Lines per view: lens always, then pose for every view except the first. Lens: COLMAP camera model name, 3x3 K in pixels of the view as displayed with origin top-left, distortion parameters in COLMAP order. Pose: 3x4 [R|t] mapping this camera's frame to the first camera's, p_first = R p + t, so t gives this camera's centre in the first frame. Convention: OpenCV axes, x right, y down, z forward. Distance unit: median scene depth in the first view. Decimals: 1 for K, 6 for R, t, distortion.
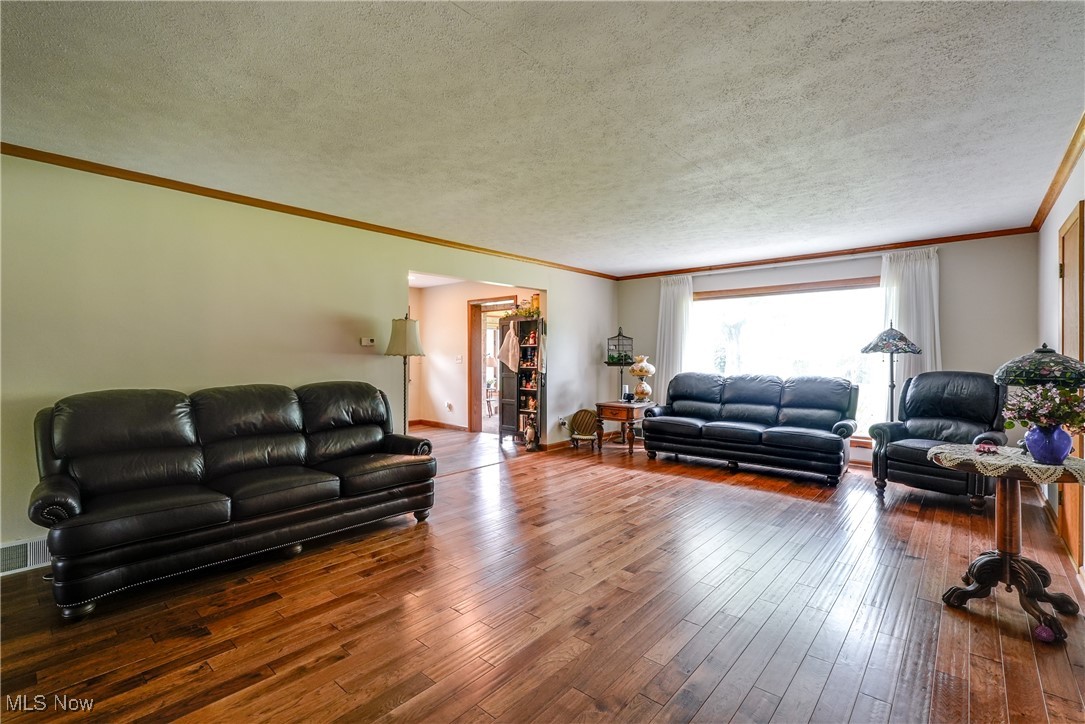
lens RADIAL K [[483.4, 0, 521.1], [0, 483.4, 357.4], [0, 0, 1]] dist [-0.004700, 0.000052]
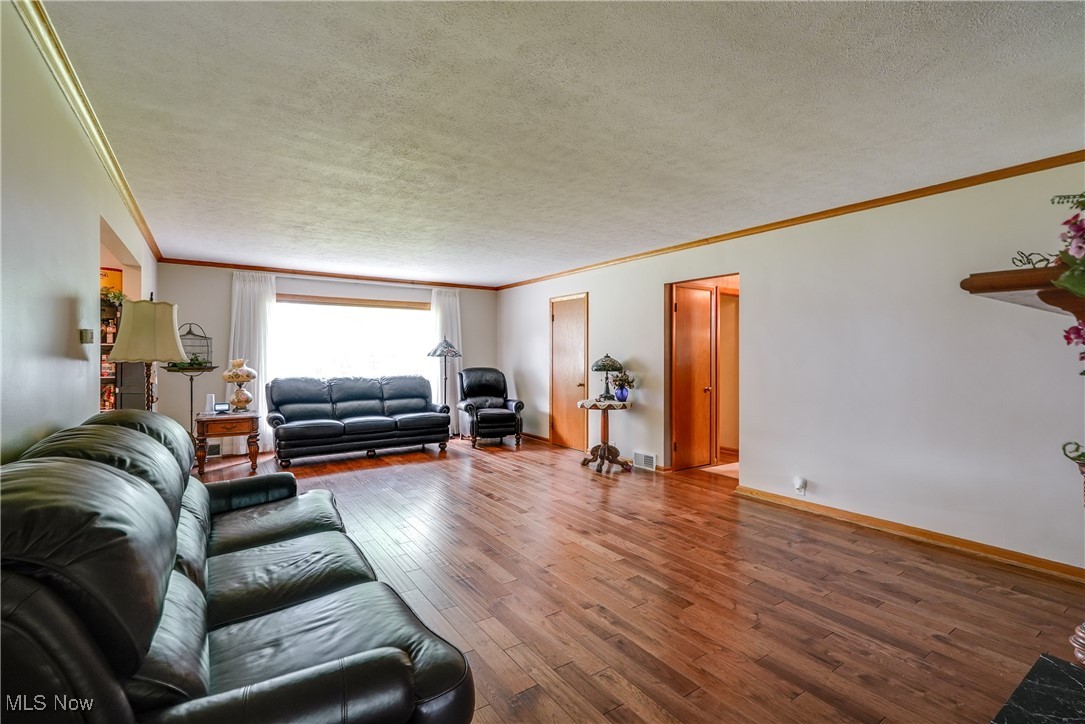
lens RADIAL K [[498.0, 0, 538.9], [0, 498.0, 357.2], [0, 0, 1]] dist [-0.010778, 0.001874]
pose [[0.241725, -0.002063, 0.970343, -0.623573], [0.004670, 0.999989, 0.000963, -0.006296], [-0.970334, 0.004299, 0.241731, 0.322940]]
